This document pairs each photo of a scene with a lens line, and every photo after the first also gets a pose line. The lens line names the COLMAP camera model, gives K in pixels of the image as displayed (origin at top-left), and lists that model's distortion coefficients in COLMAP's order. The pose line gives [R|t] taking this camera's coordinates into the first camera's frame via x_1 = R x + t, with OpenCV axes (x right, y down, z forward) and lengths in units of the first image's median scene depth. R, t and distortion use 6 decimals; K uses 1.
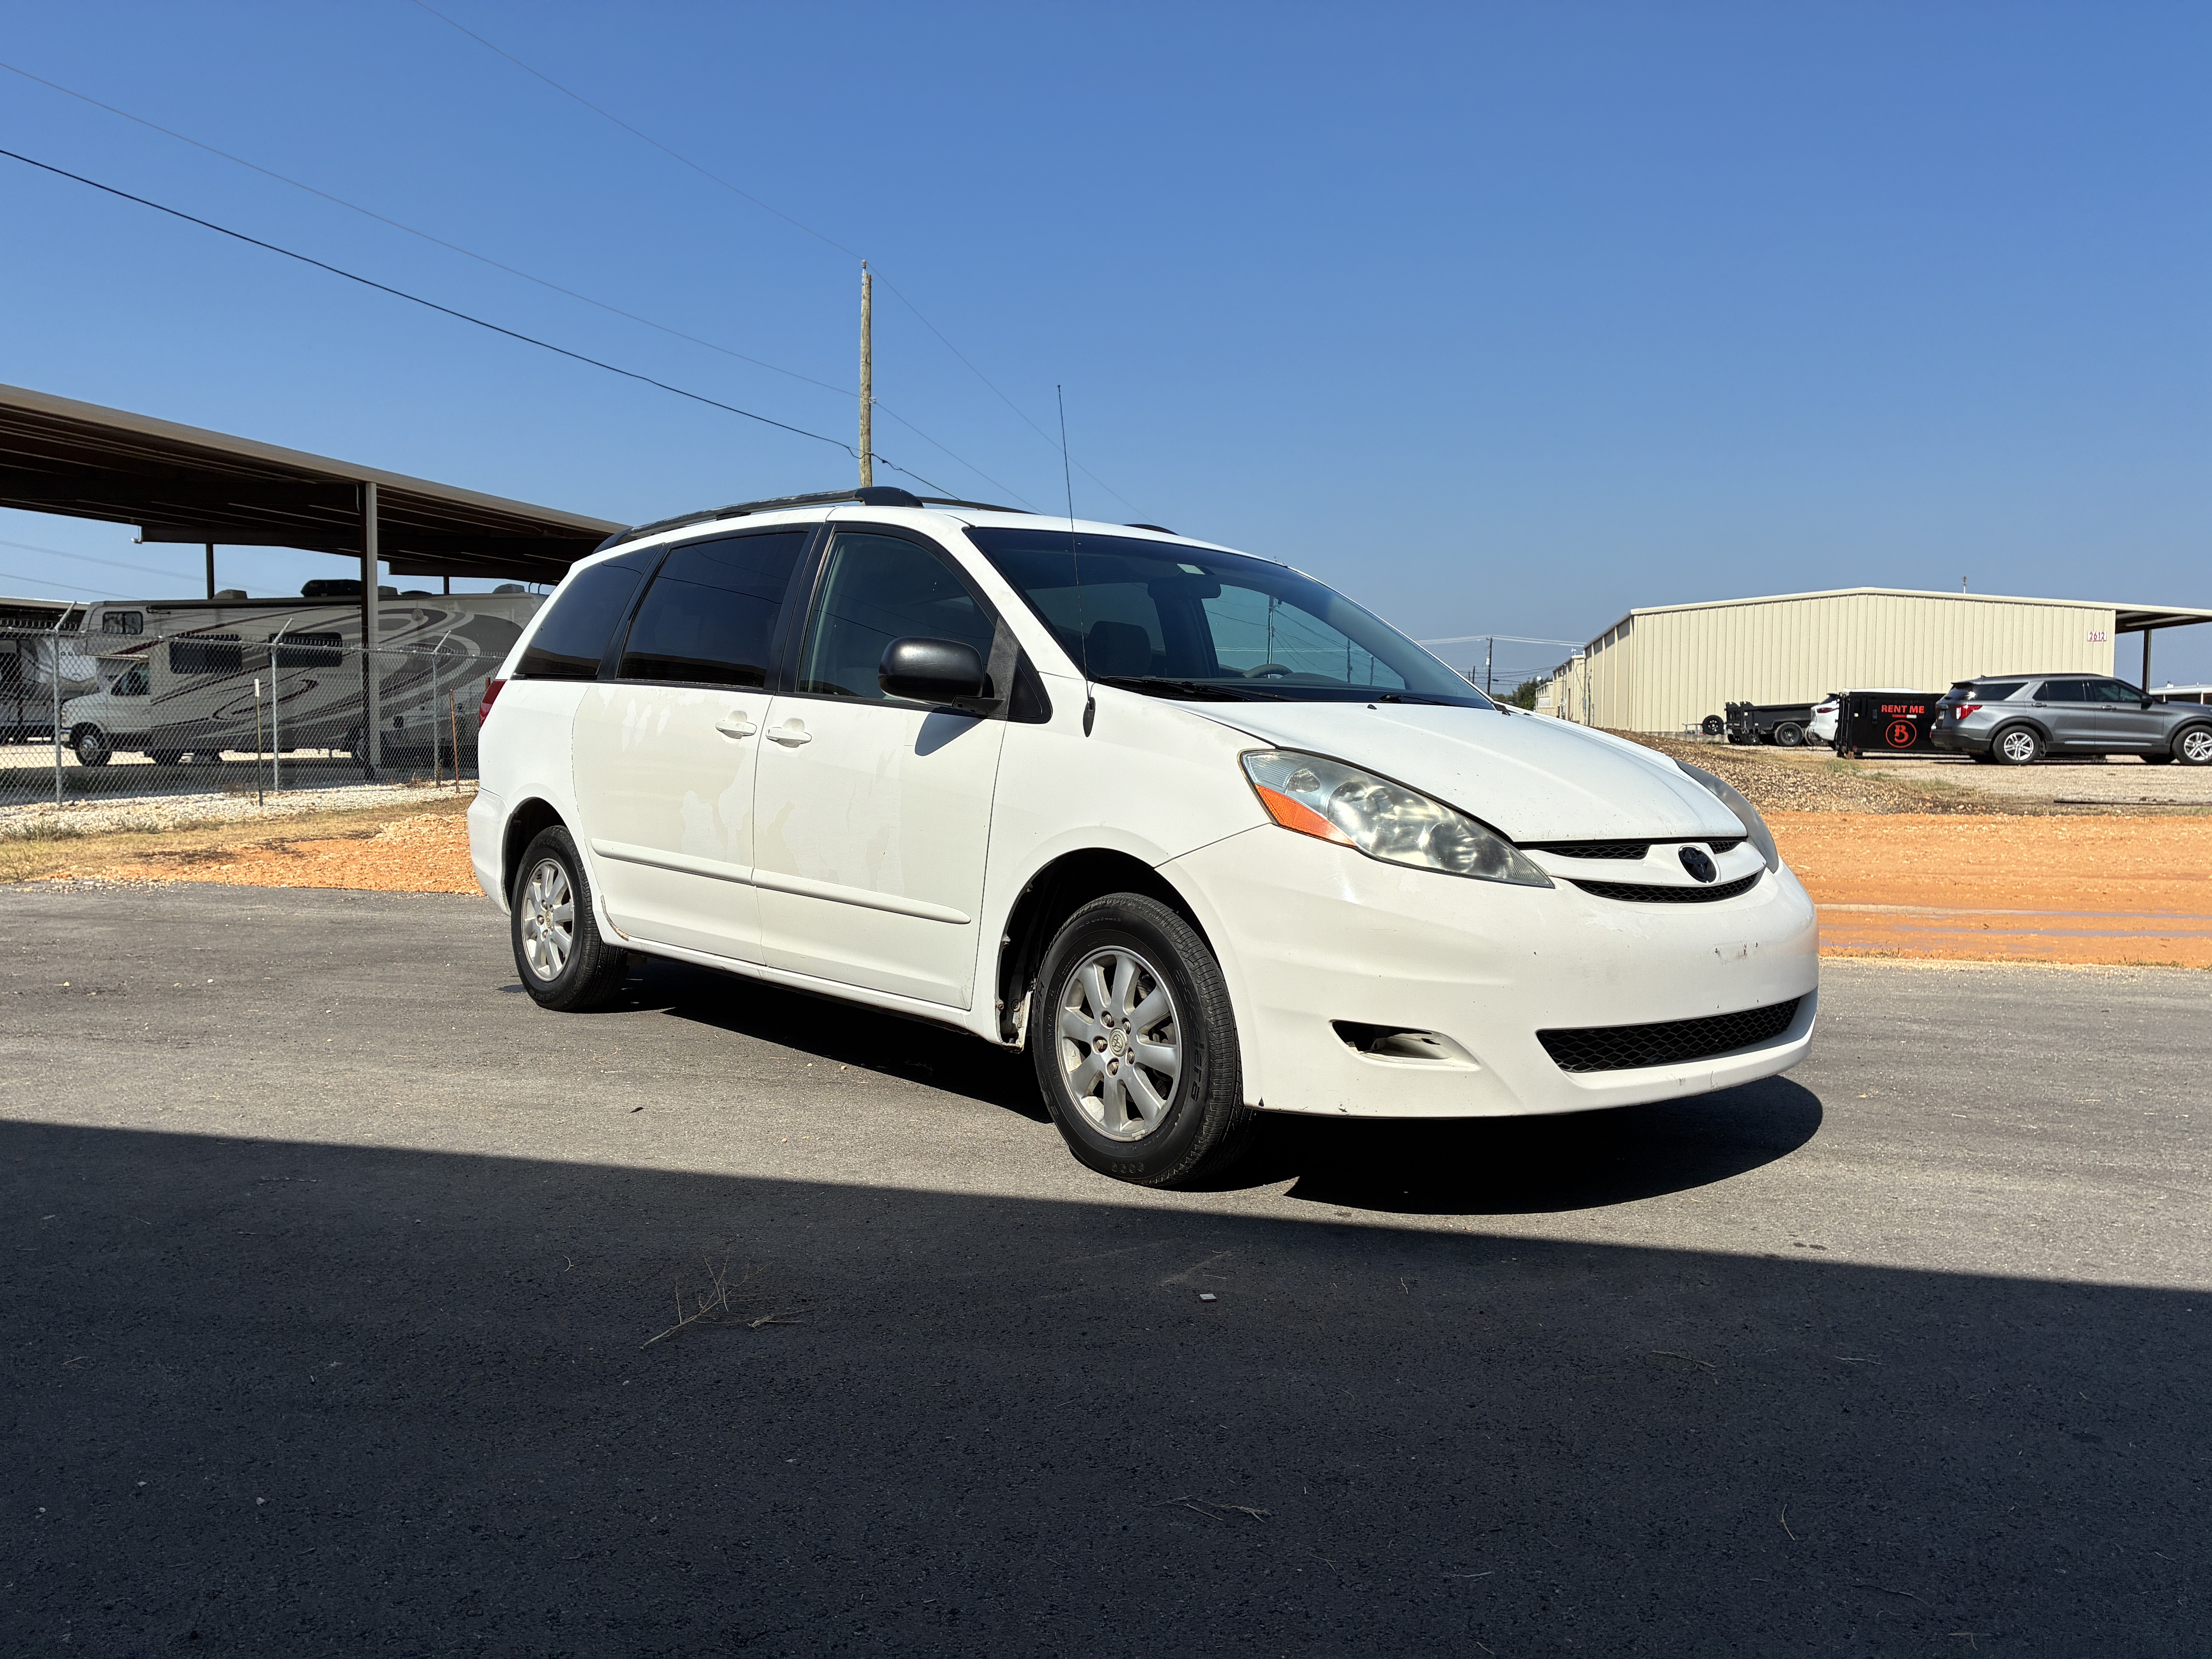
lens RADIAL K [[1677.0, 0, 1098.6], [0, 1677.0, 811.6], [0, 0, 1]] dist [0.041378, -0.051972]
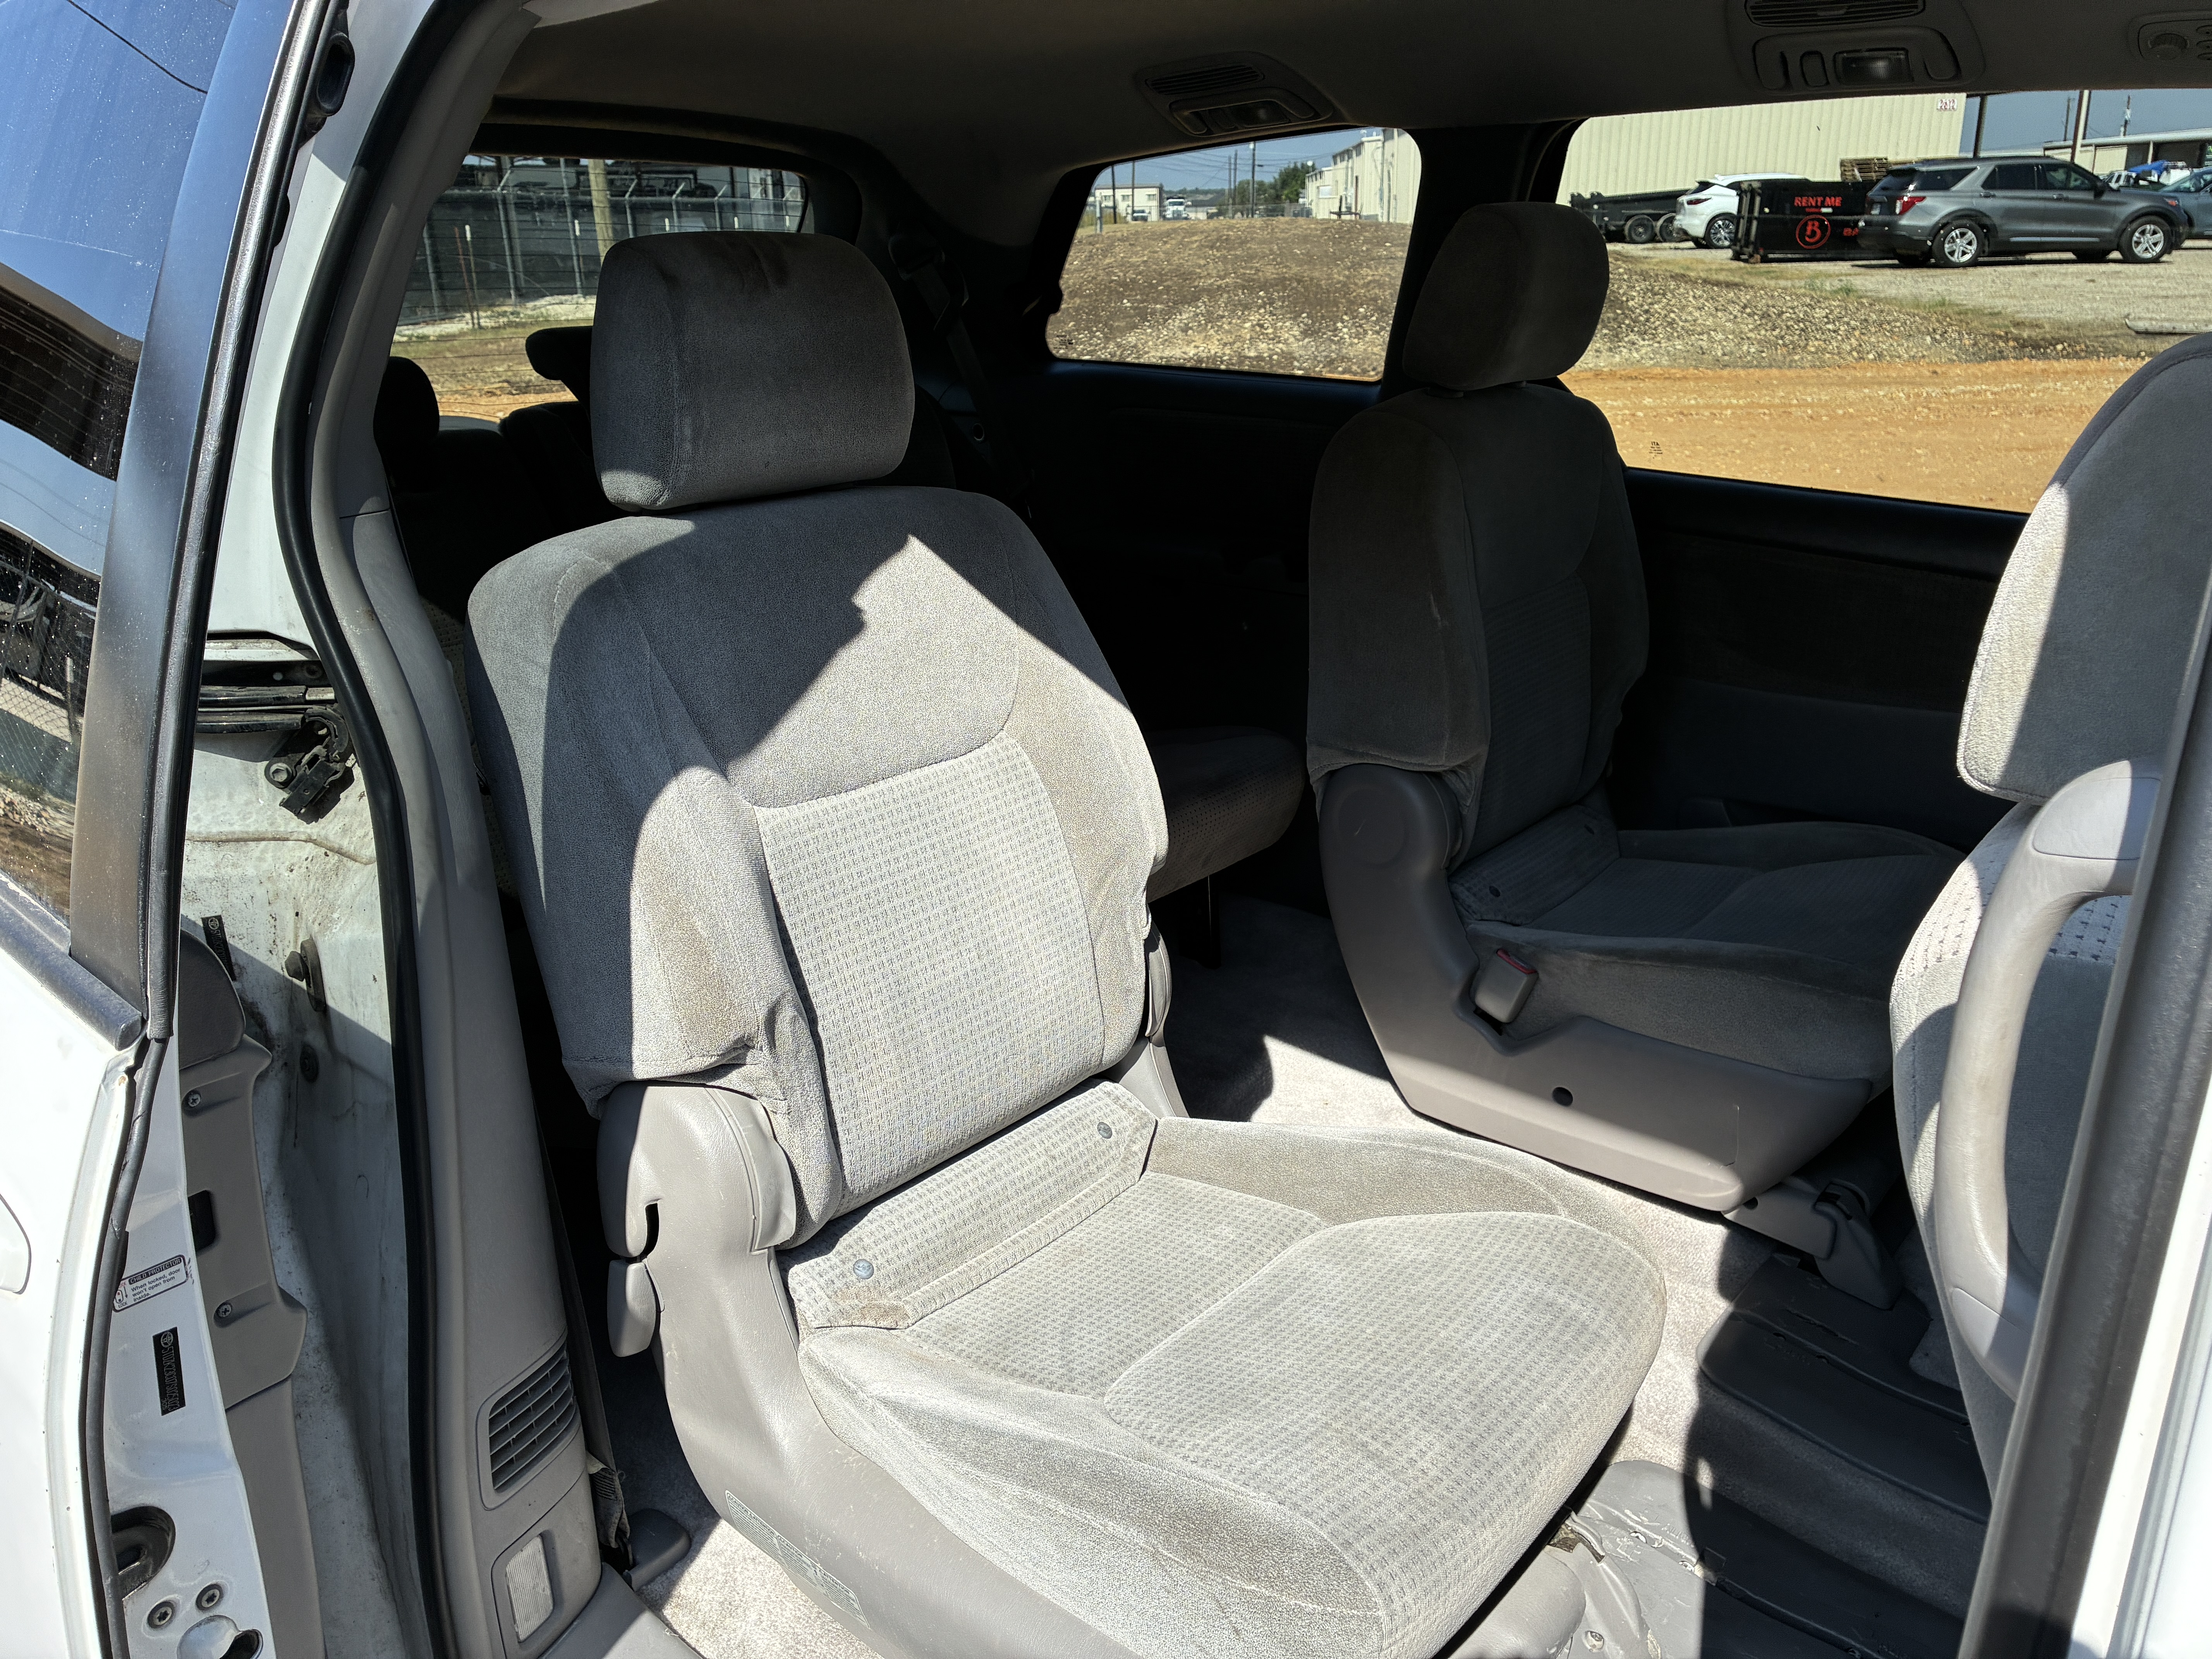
lens RADIAL K [[1677.0, 0, 1104.3], [0, 1677.0, 826.4], [0, 0, 1]] dist [0.041378, -0.051972]
pose [[0.988349, -0.075646, 0.132075, -0.247153], [0.034320, 0.956162, 0.290820, -0.136904], [-0.148284, -0.282899, 0.947618, 0.953038]]
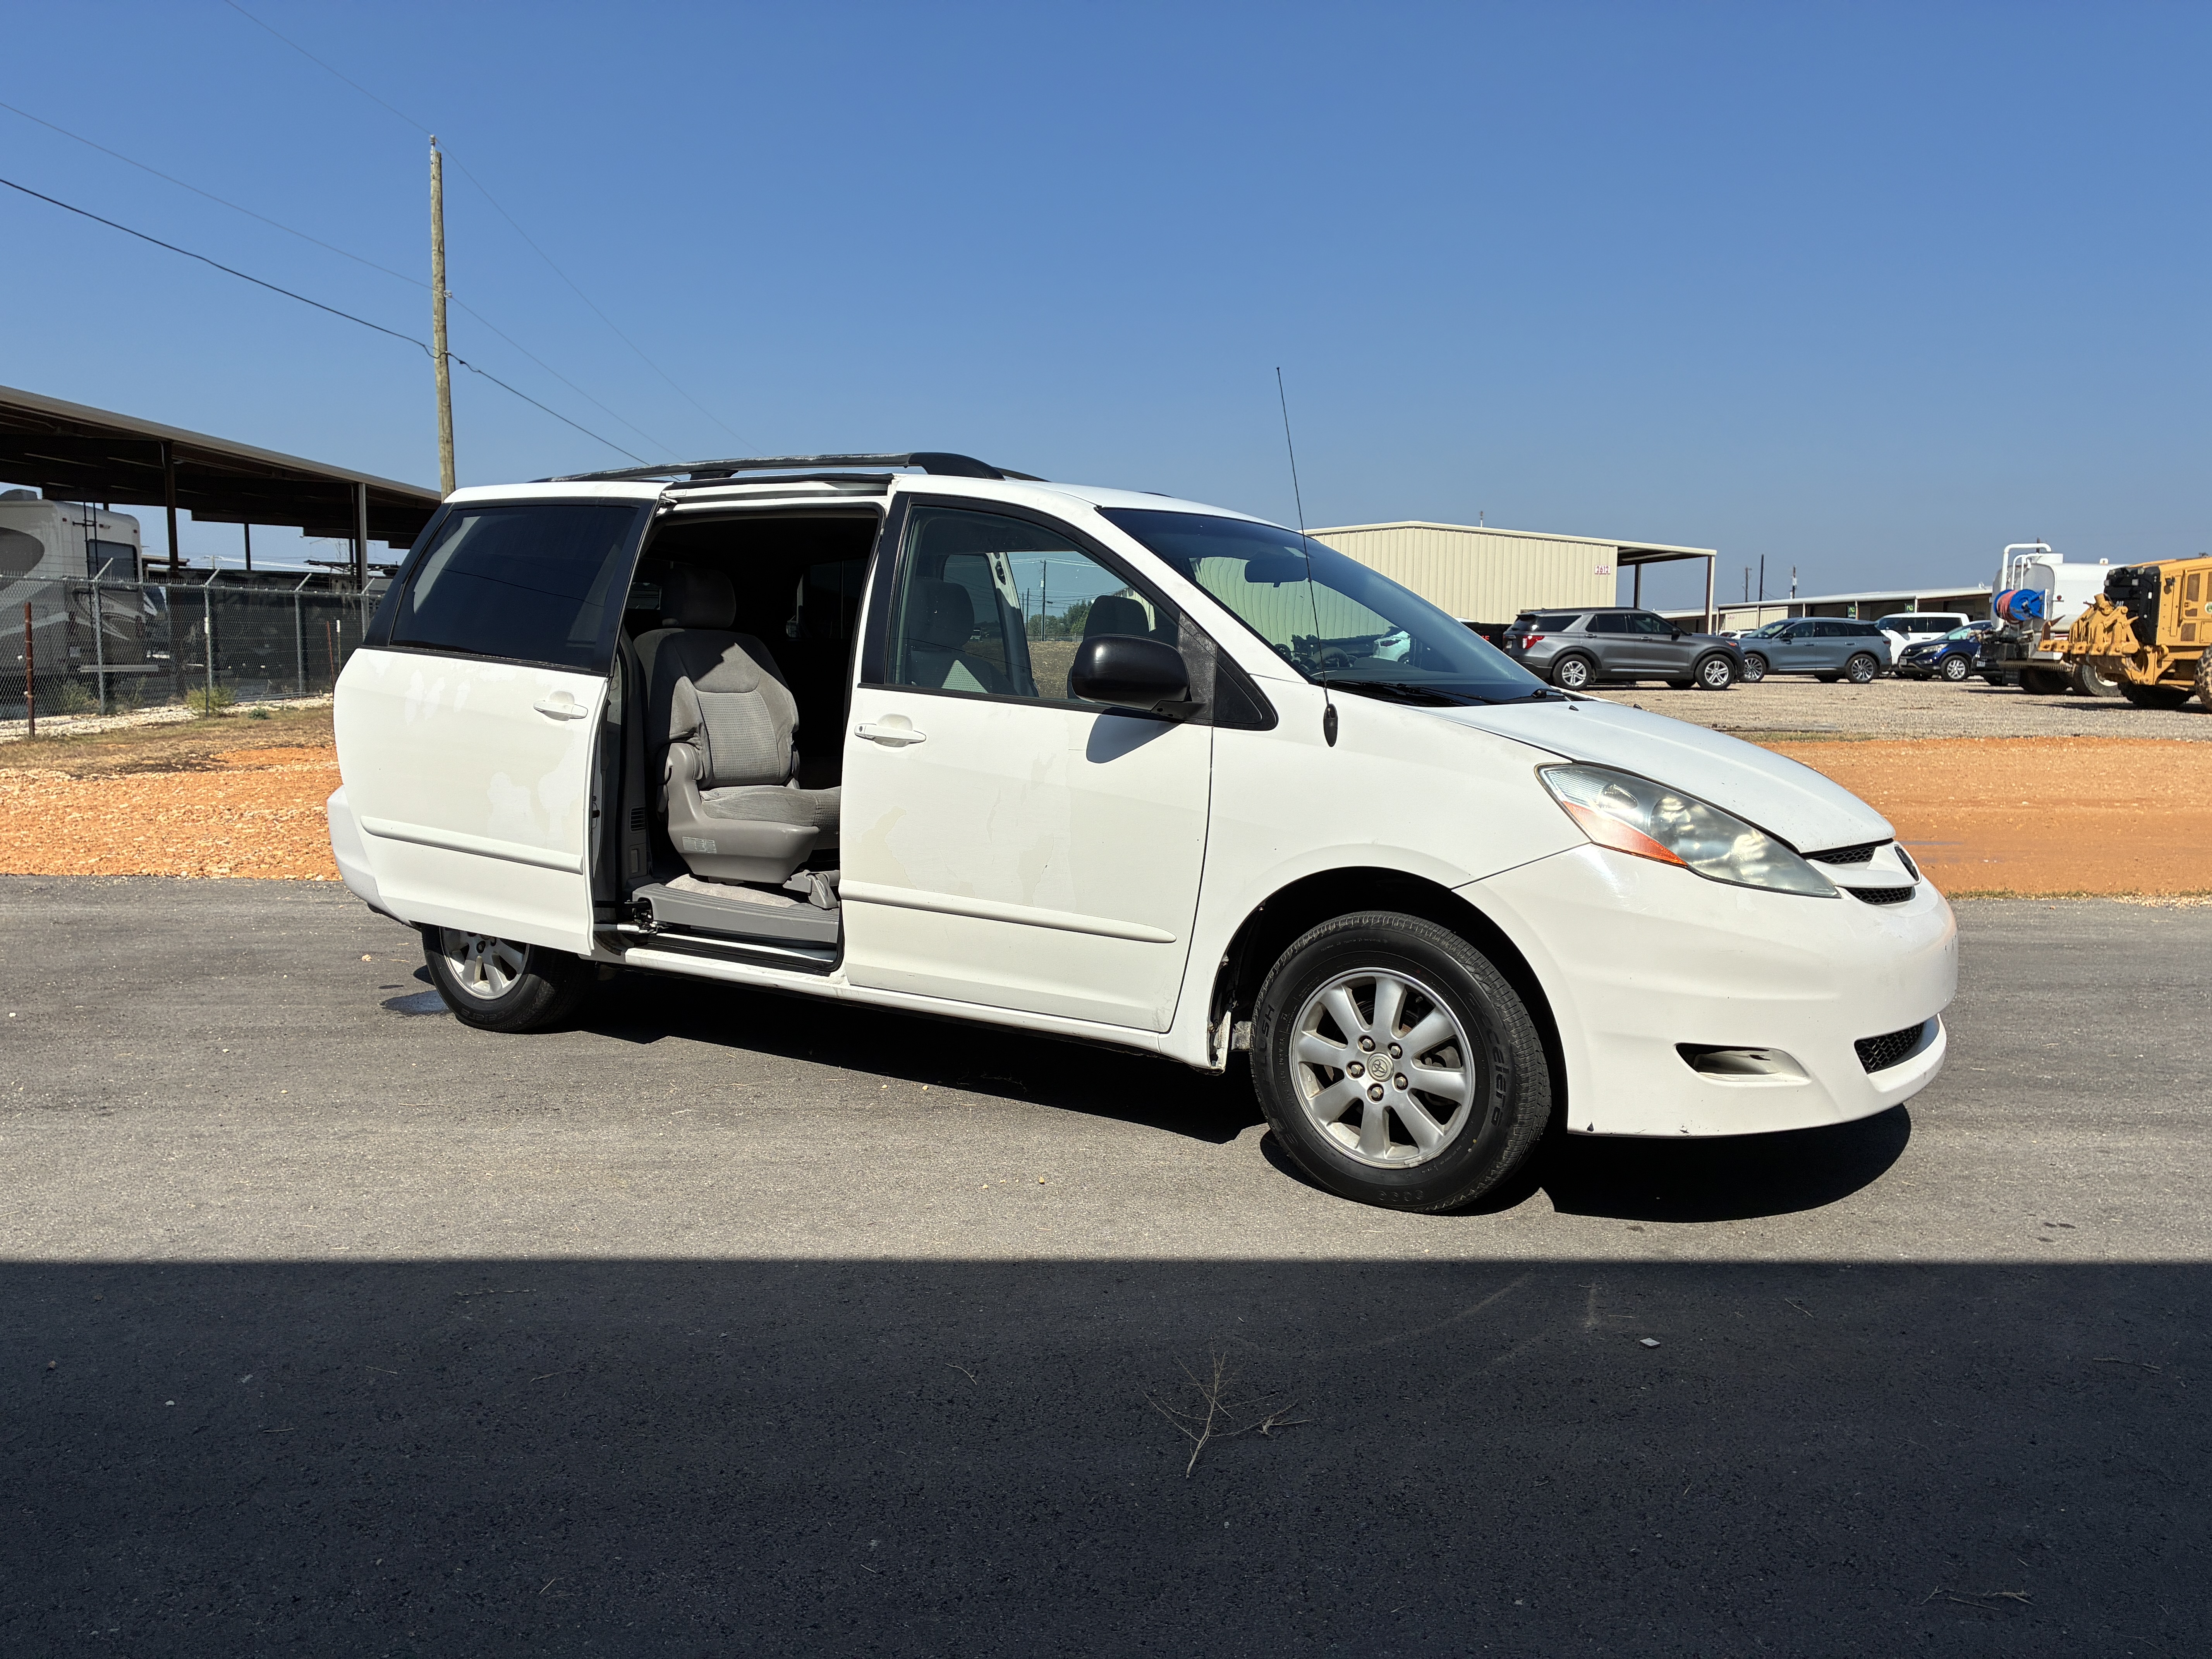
lens RADIAL K [[1677.0, 0, 1107.7], [0, 1677.0, 825.5], [0, 0, 1]] dist [0.041378, -0.051972]
pose [[0.963992, -0.027772, 0.264478, -0.297505], [0.012931, 0.998251, 0.057691, -0.044277], [-0.265617, -0.052193, 0.962665, 0.092132]]
